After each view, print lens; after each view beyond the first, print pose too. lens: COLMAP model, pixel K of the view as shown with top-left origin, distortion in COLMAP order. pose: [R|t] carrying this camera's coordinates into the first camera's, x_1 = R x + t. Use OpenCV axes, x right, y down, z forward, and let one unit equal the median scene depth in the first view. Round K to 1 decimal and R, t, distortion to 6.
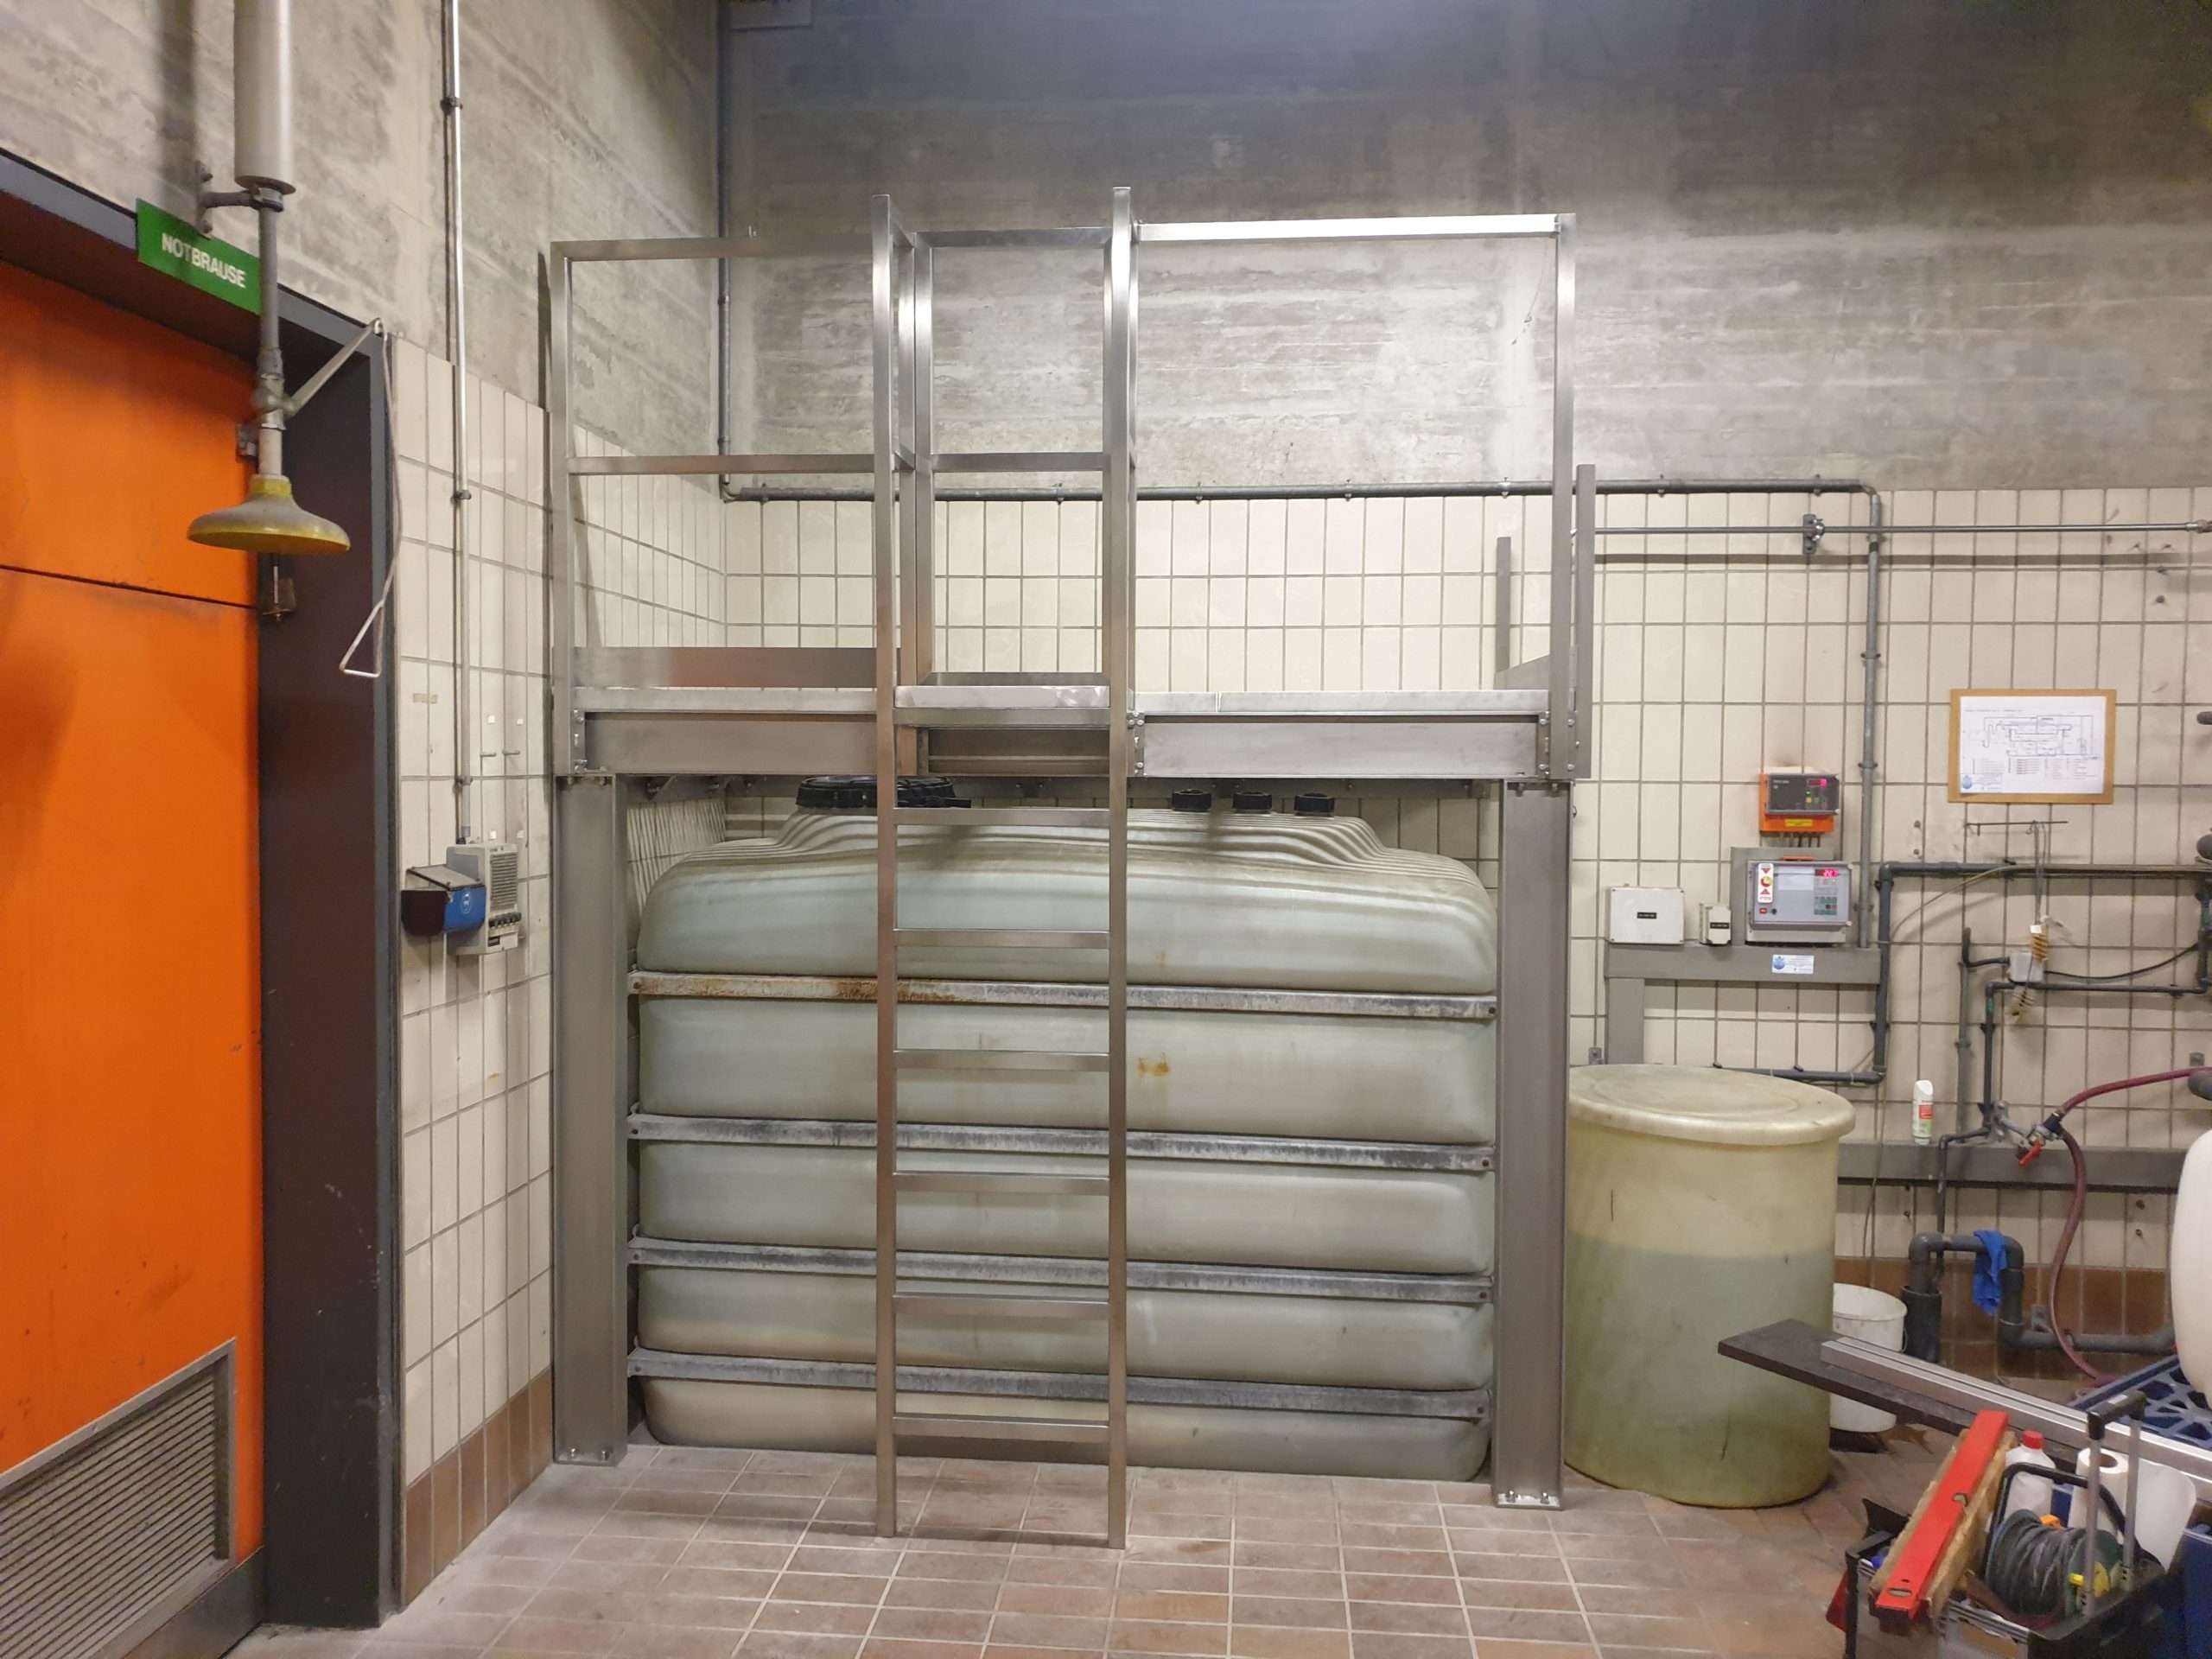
lens RADIAL K [[1730.5, 0, 1086.6], [0, 1730.5, 832.4], [0, 0, 1]] dist [0.012025, 0.010231]
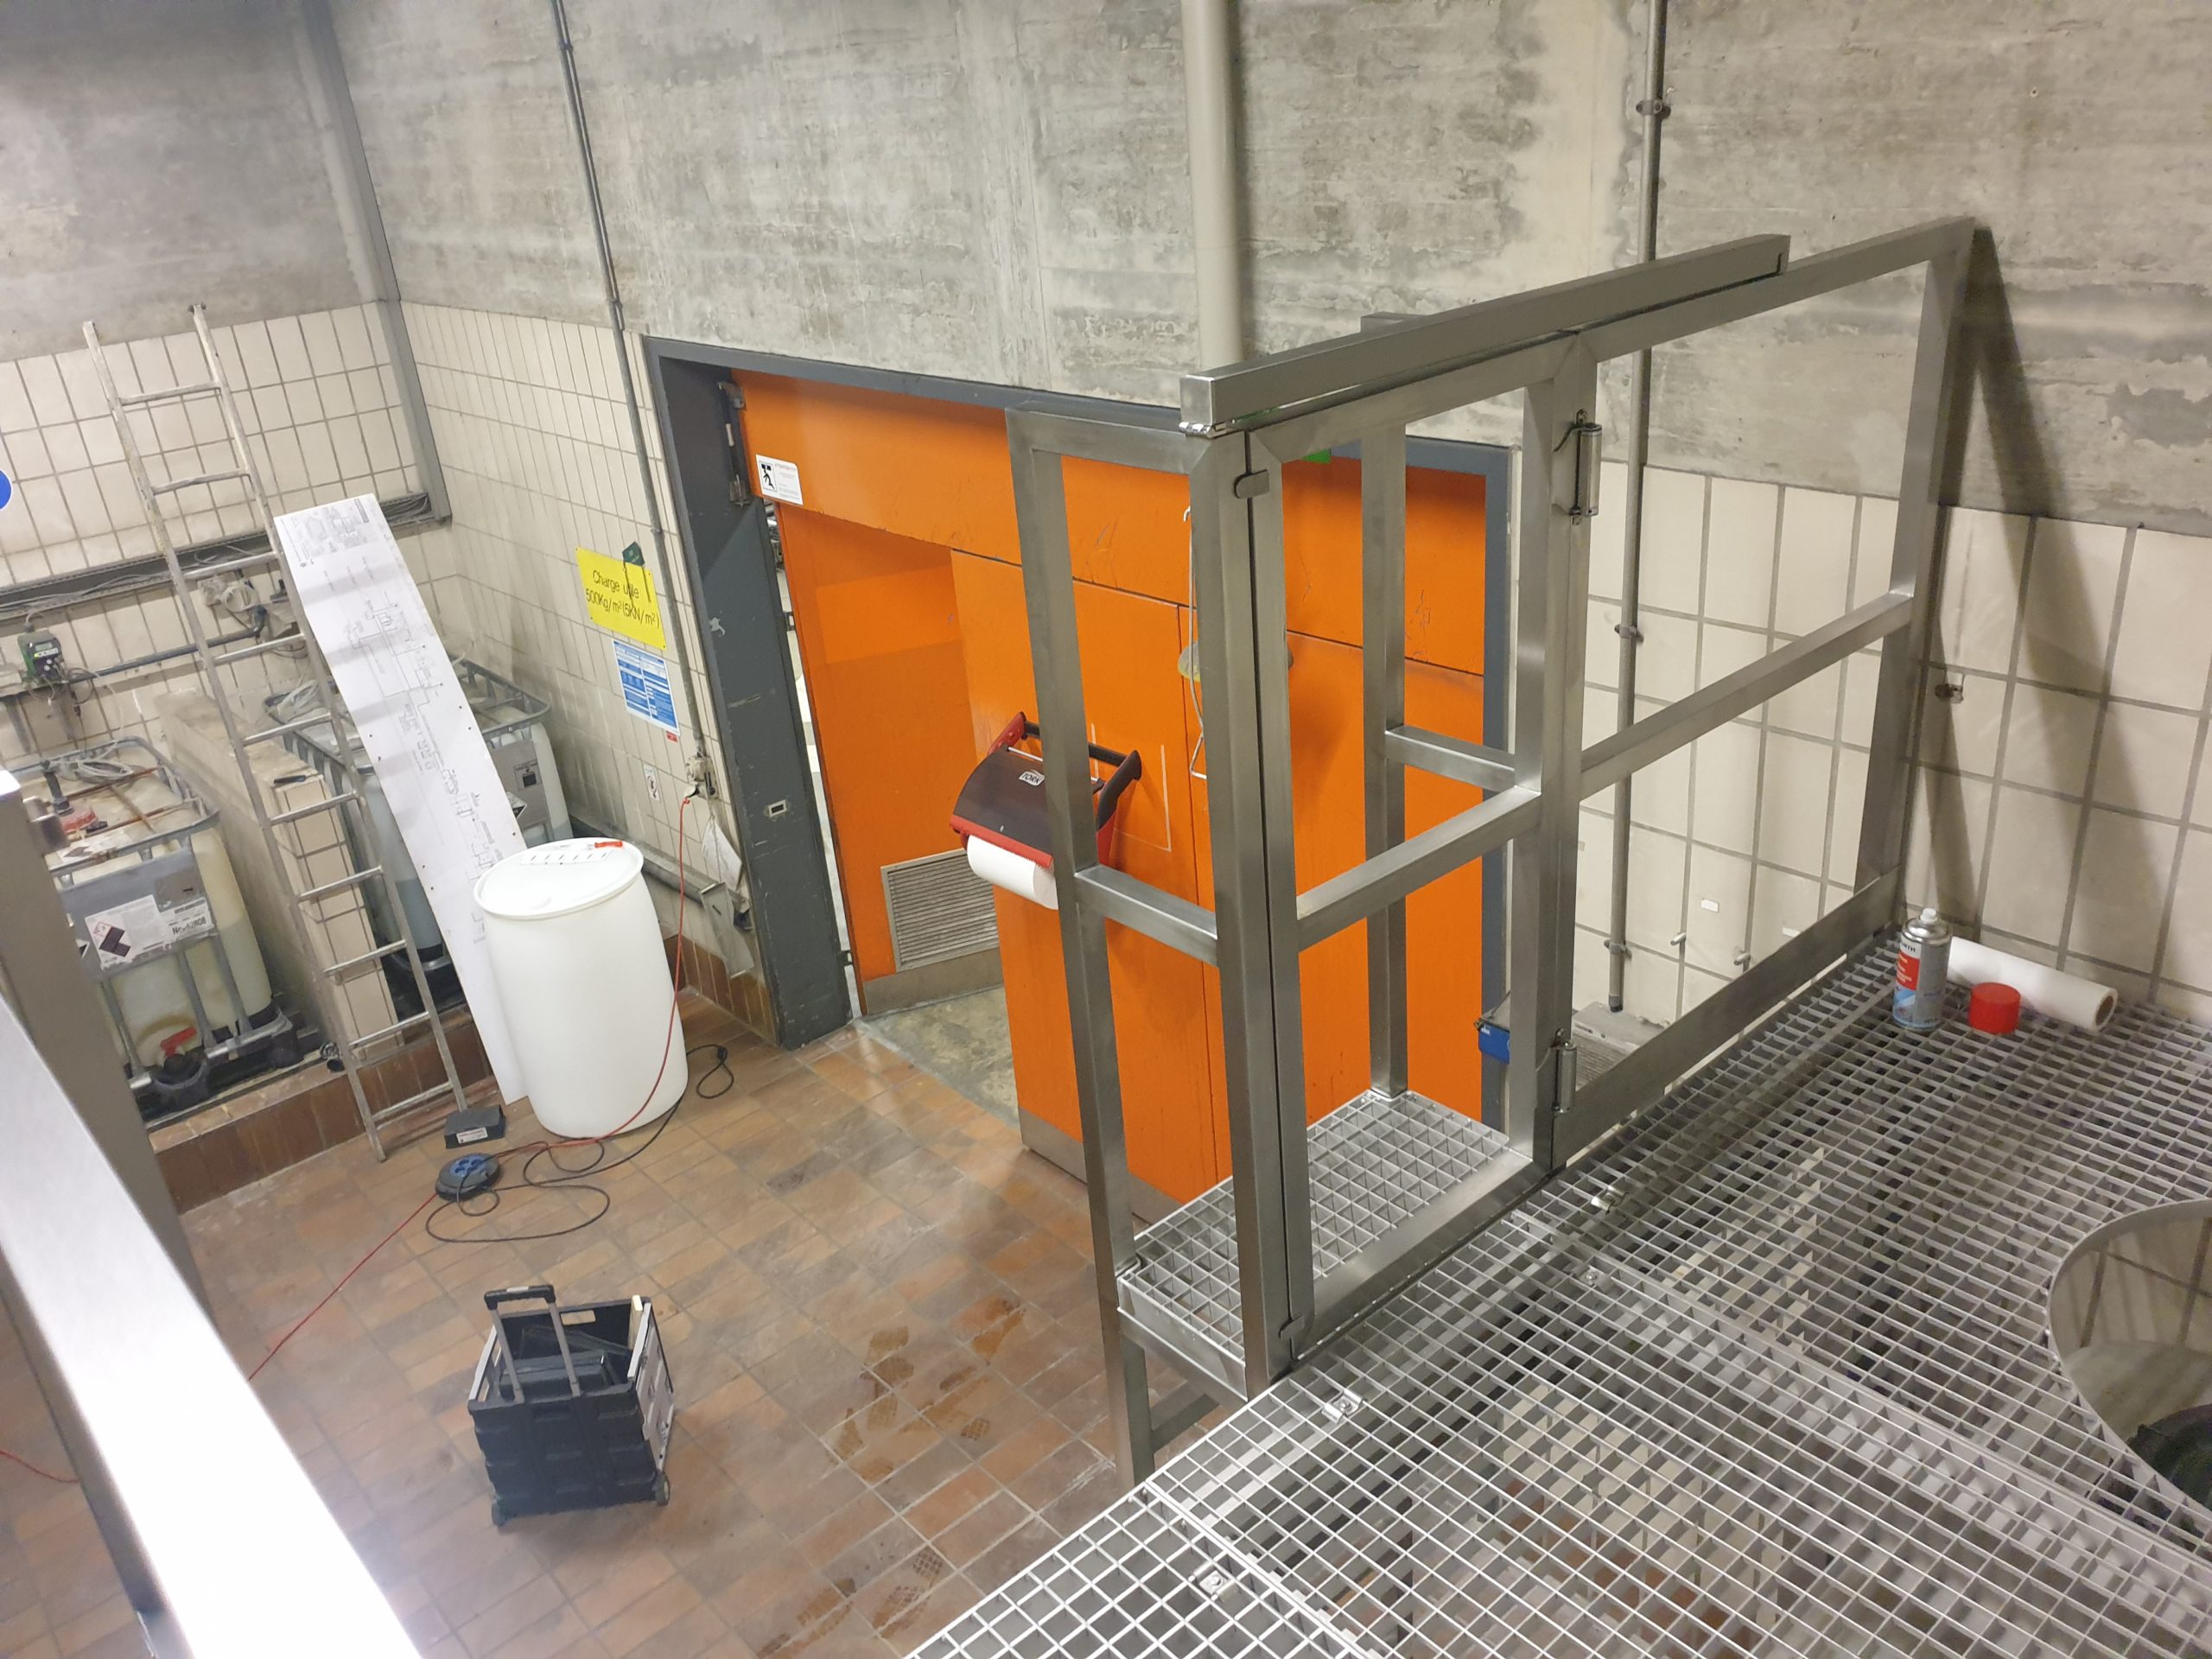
lens RADIAL K [[1730.5, 0, 1067.3], [0, 1730.5, 820.2], [0, 0, 1]] dist [0.012025, 0.010231]
pose [[-0.693660, 0.349837, -0.629642, 0.247153], [0.059150, 0.898849, 0.434247, -0.340502], [0.717870, 0.263977, -0.644189, 0.967314]]
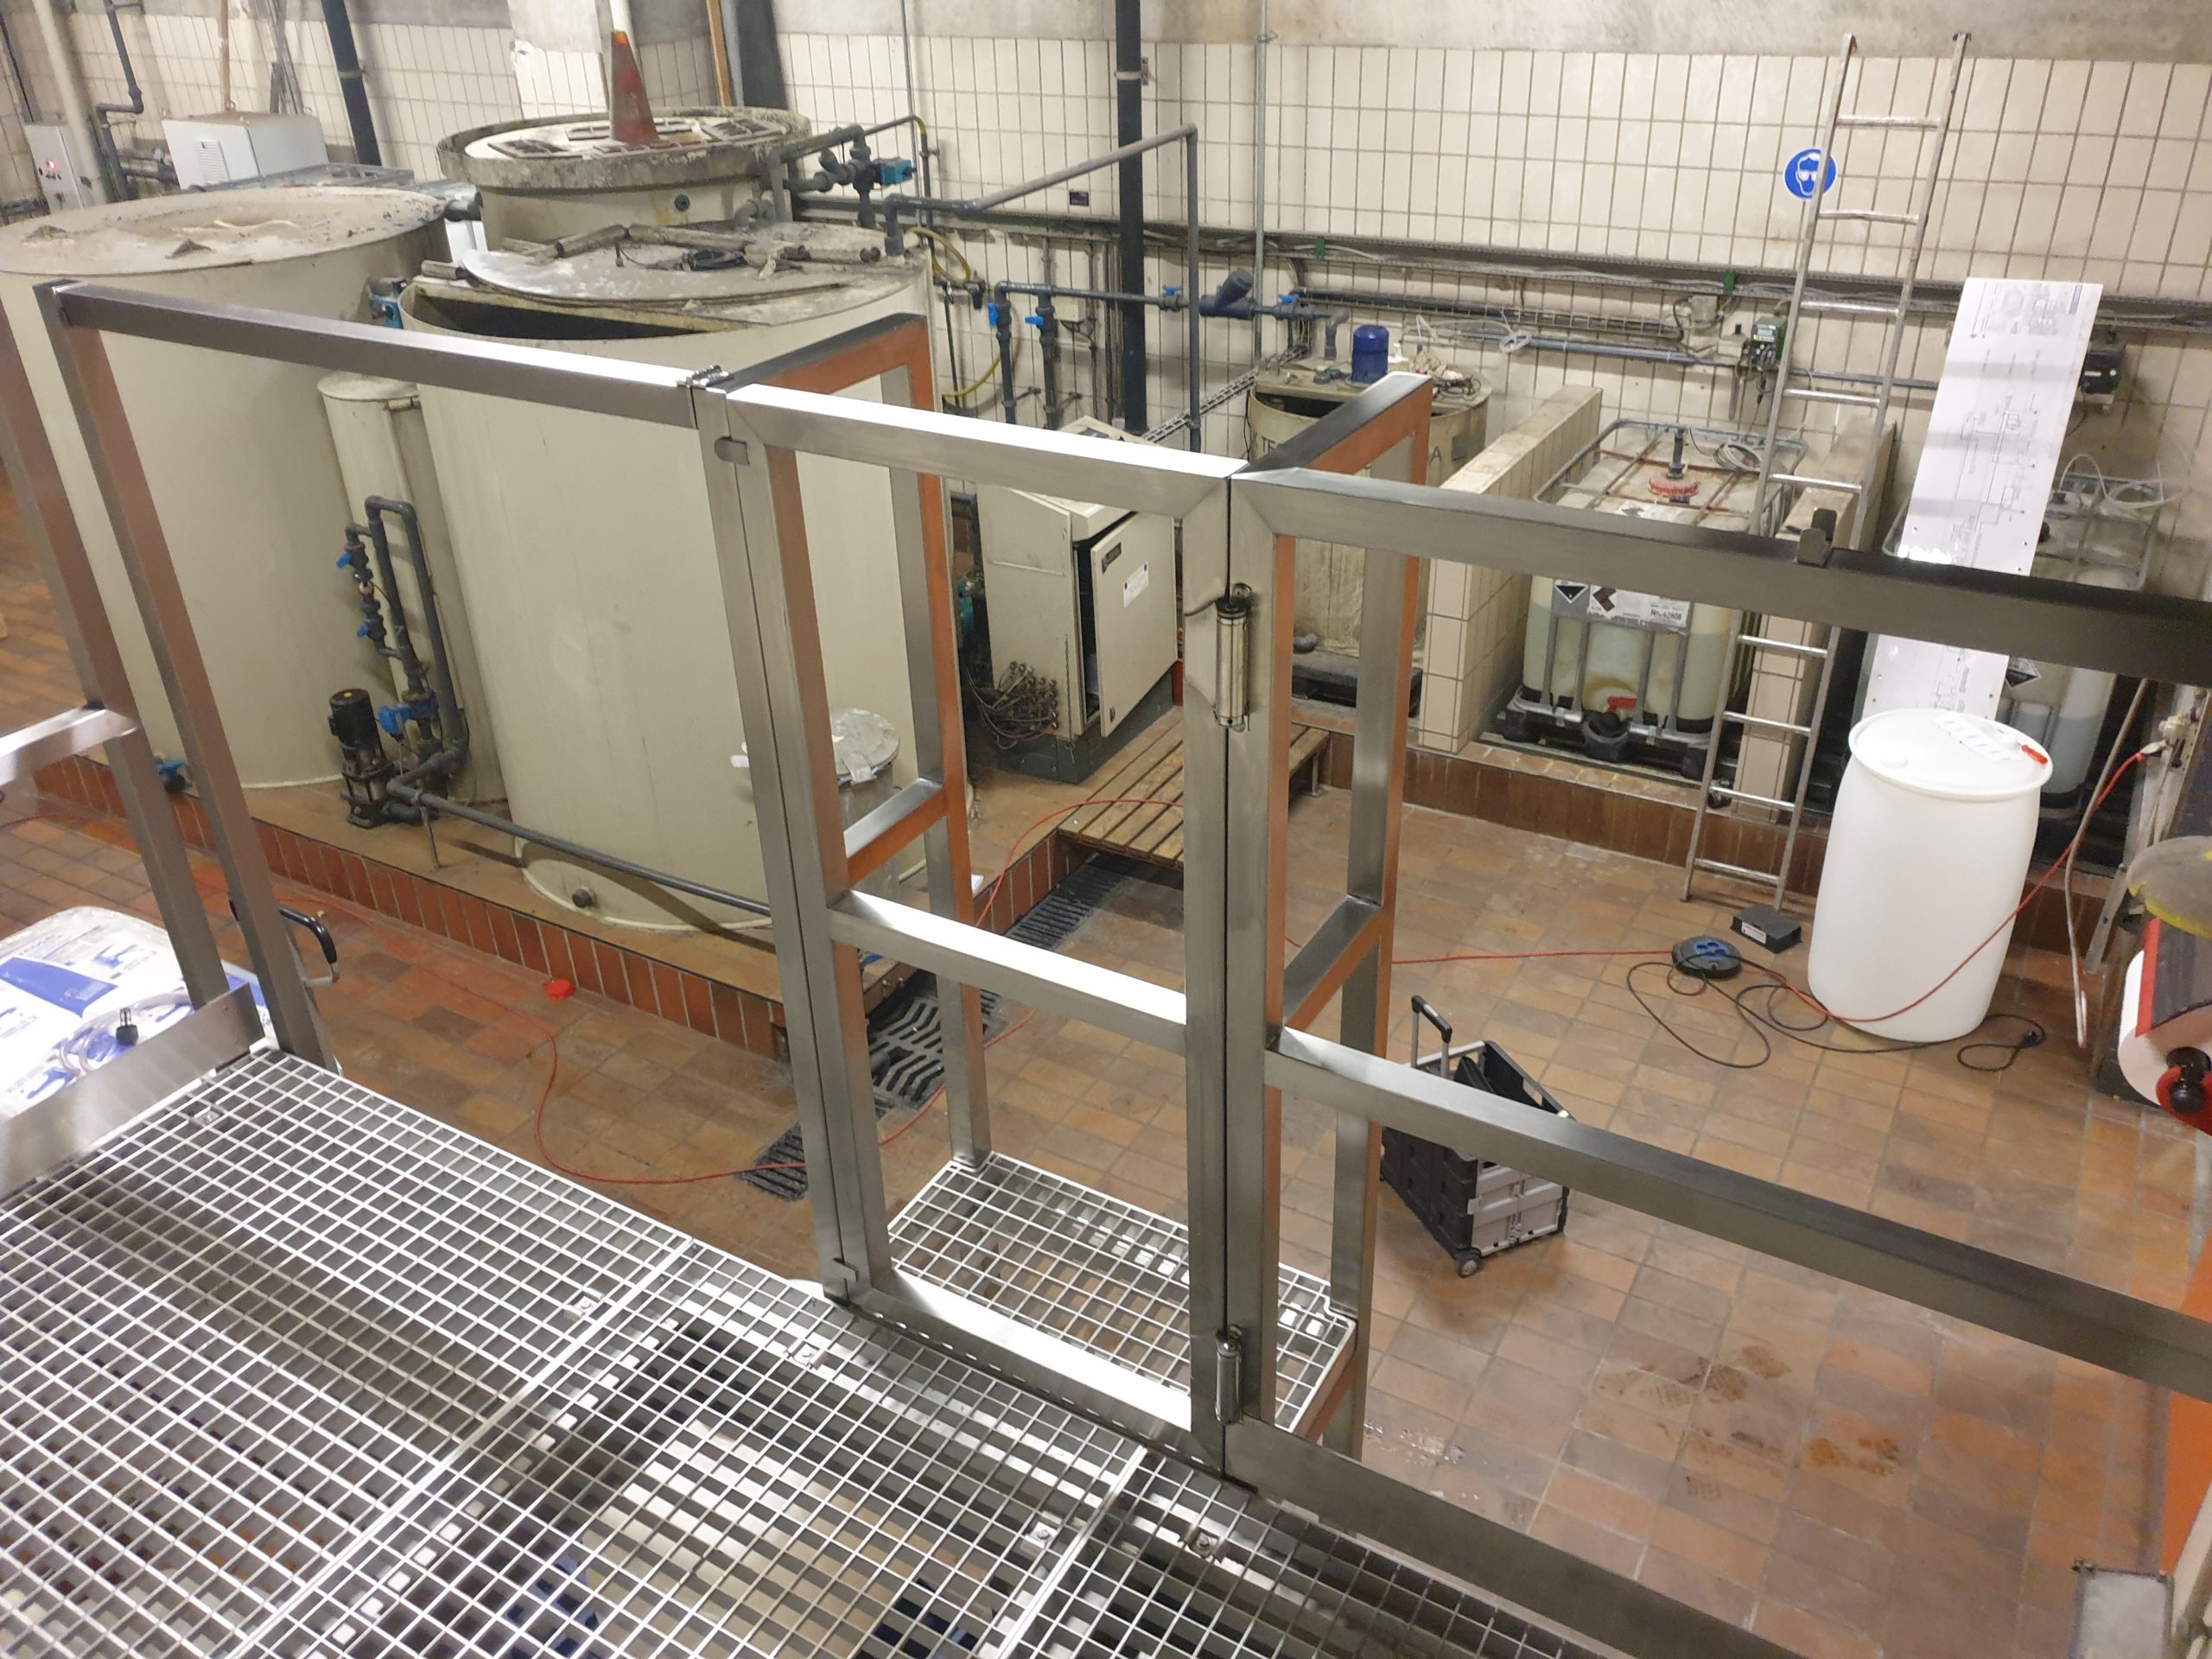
lens RADIAL K [[1730.5, 0, 1092.6], [0, 1730.5, 789.3], [0, 0, 1]] dist [0.012025, 0.010231]
pose [[-0.903761, -0.187062, 0.384999, -0.162000], [0.041609, 0.856798, 0.513971, -0.356917], [-0.426010, 0.480526, -0.766557, 1.005912]]
